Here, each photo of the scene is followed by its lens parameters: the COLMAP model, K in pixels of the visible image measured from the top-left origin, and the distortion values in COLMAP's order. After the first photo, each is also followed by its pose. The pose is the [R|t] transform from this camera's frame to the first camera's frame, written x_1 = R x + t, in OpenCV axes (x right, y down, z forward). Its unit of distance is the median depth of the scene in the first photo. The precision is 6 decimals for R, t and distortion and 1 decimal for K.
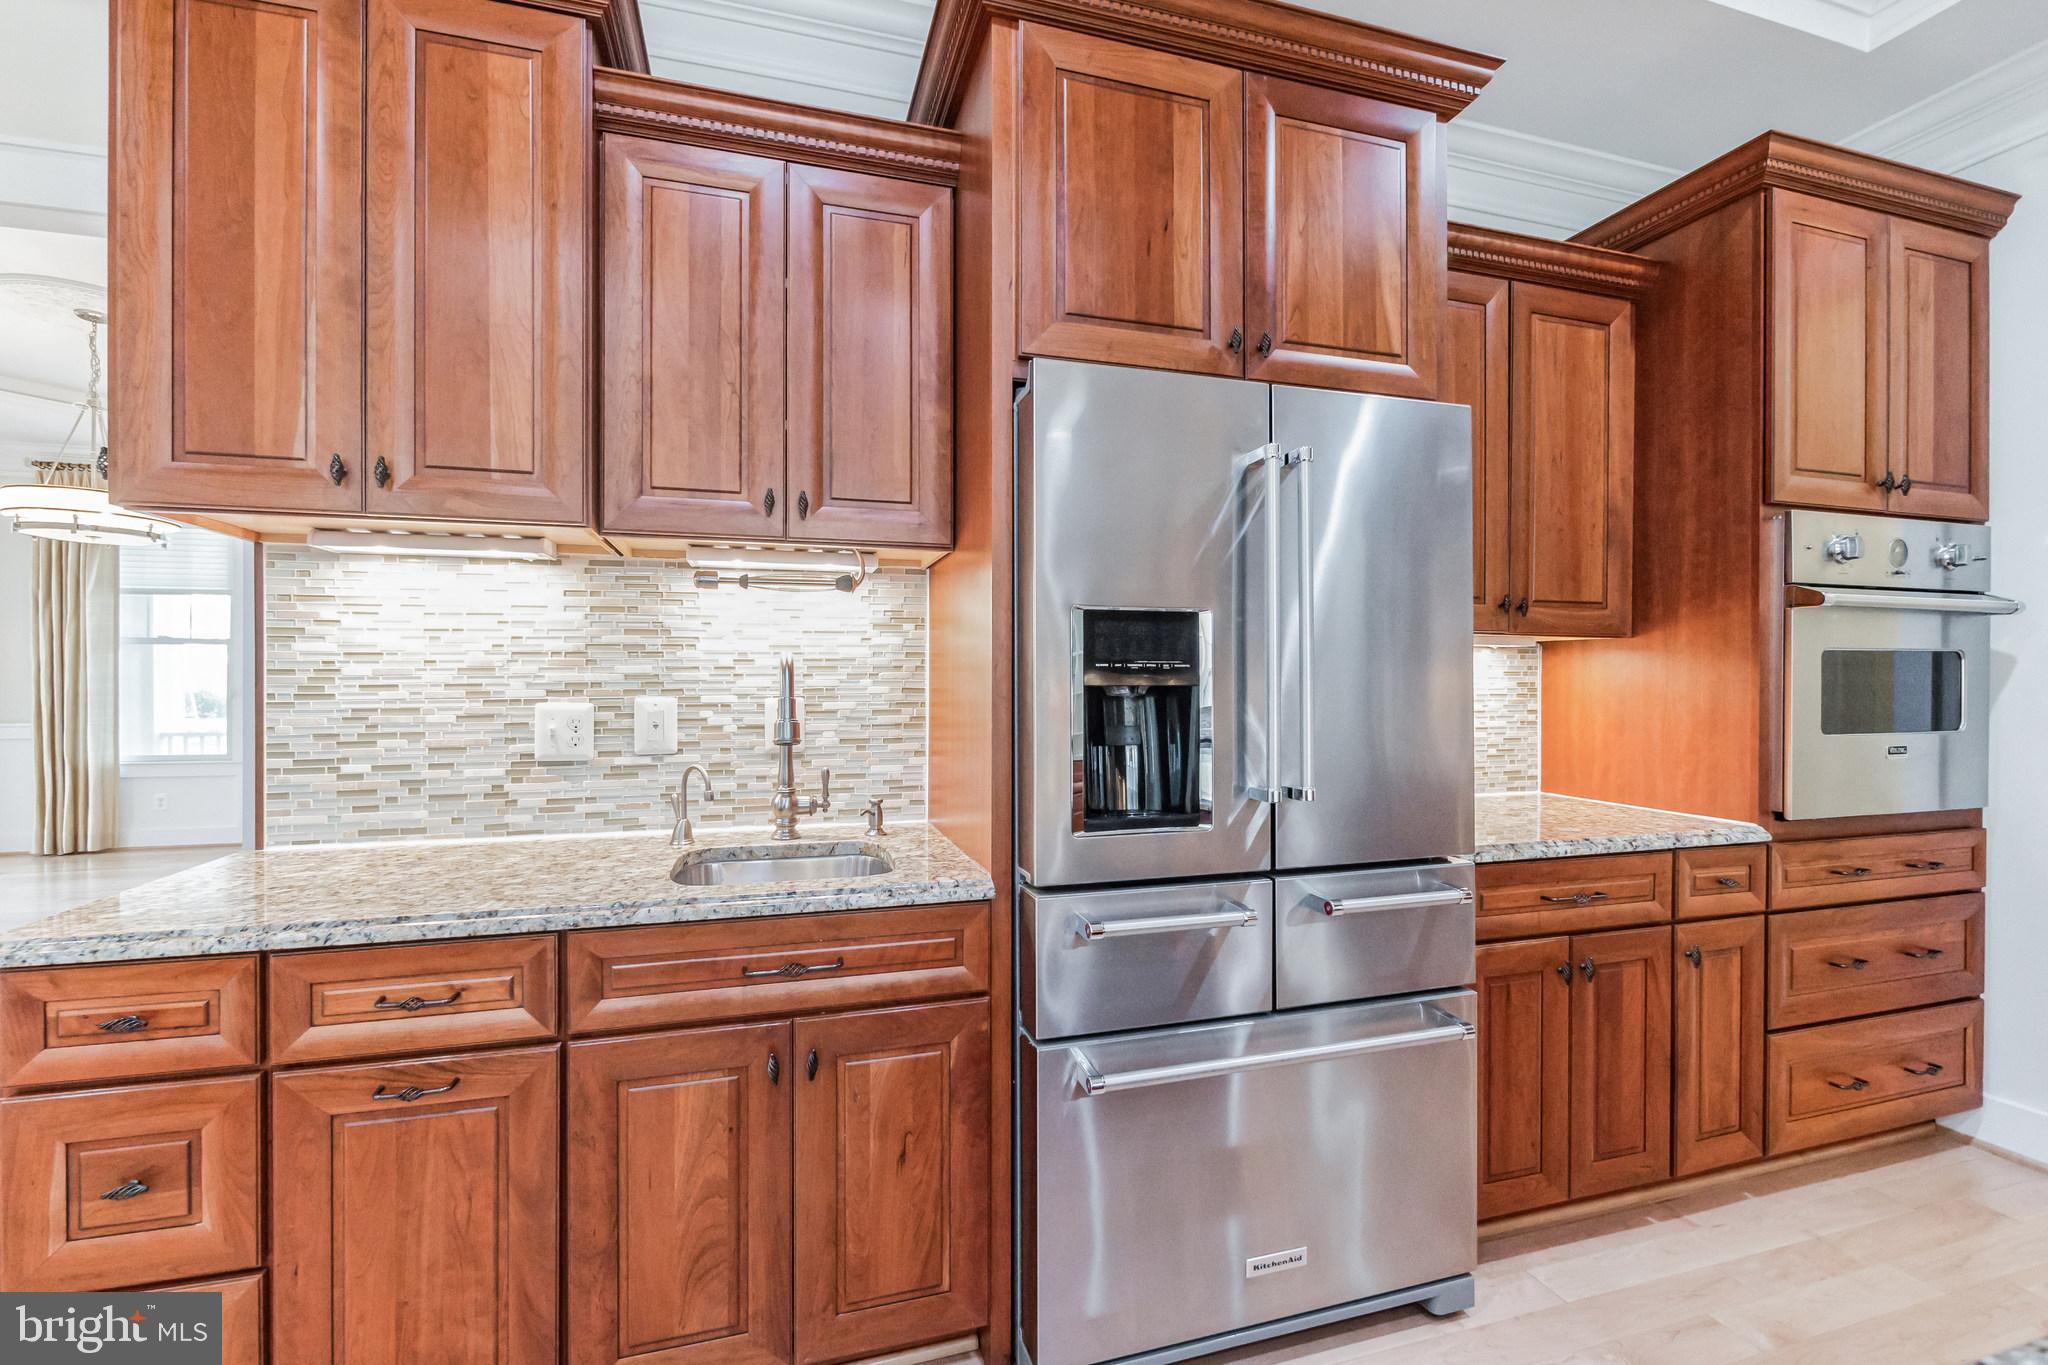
lens RADIAL K [[876.2, 0, 1023.7], [0, 876.2, 675.1], [0, 0, 1]] dist [-0.004362, 0.000056]
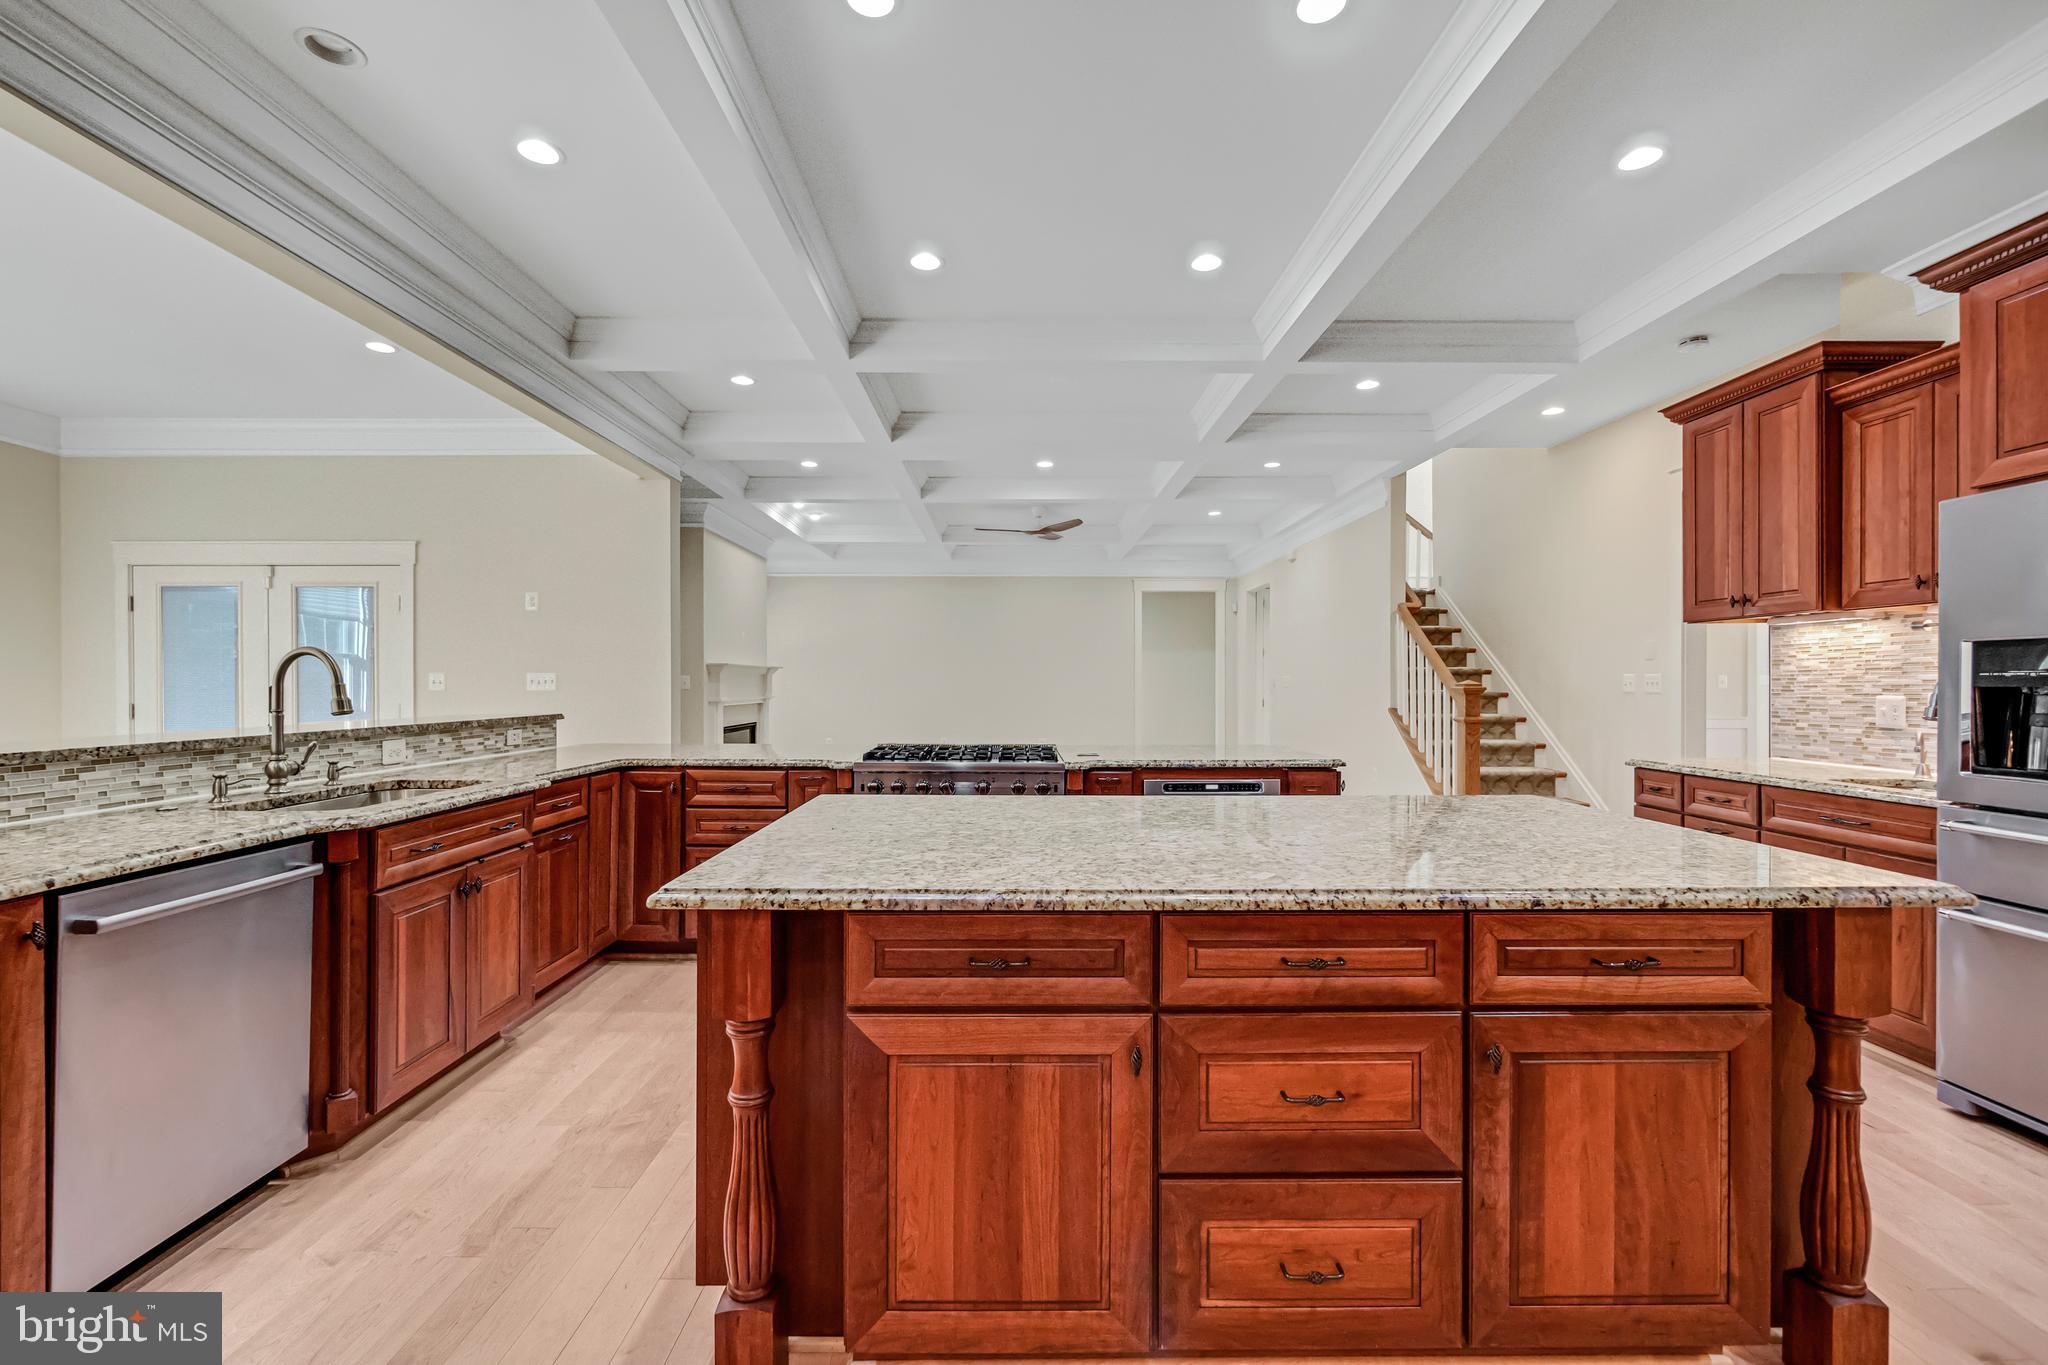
lens RADIAL K [[867.0, 0, 1018.0], [0, 867.0, 686.5], [0, 0, 1]] dist [-0.012831, 0.000625]
pose [[-0.277850, 0.004304, -0.960615, 1.713443], [0.004491, 0.999985, 0.003182, -0.001461], [0.960614, -0.003430, -0.277865, -0.243517]]
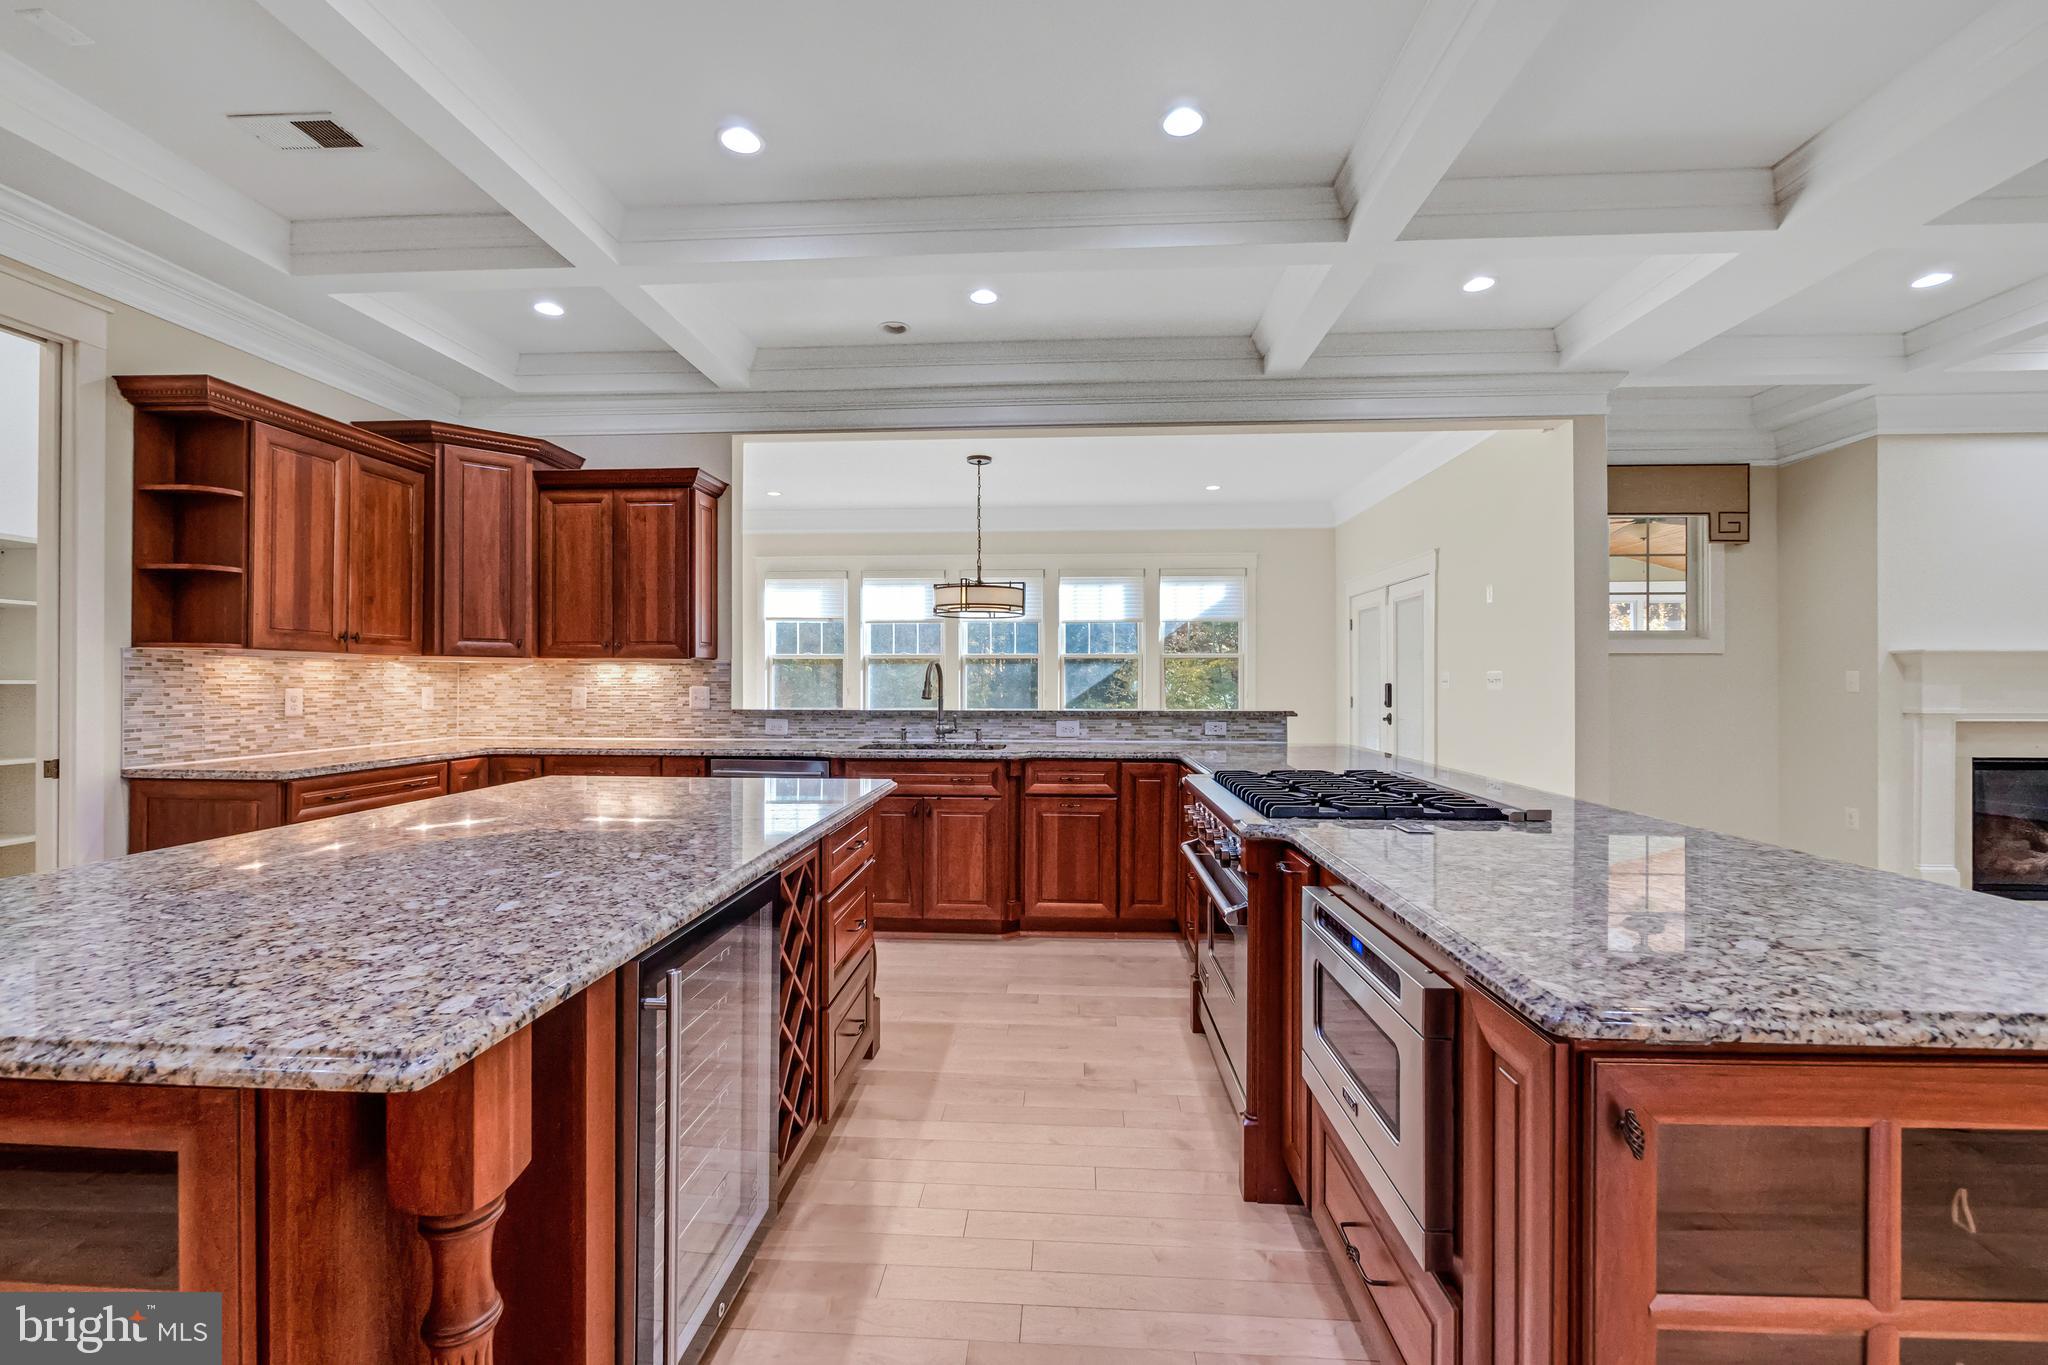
lens RADIAL K [[867.0, 0, 1010.2], [0, 867.0, 686.2], [0, 0, 1]] dist [-0.012831, 0.000625]
pose [[-0.937770, -0.003424, 0.347239, -0.363414], [-0.003401, 0.999994, 0.000677, 0.005045], [-0.347239, -0.000546, -0.937776, 0.500644]]
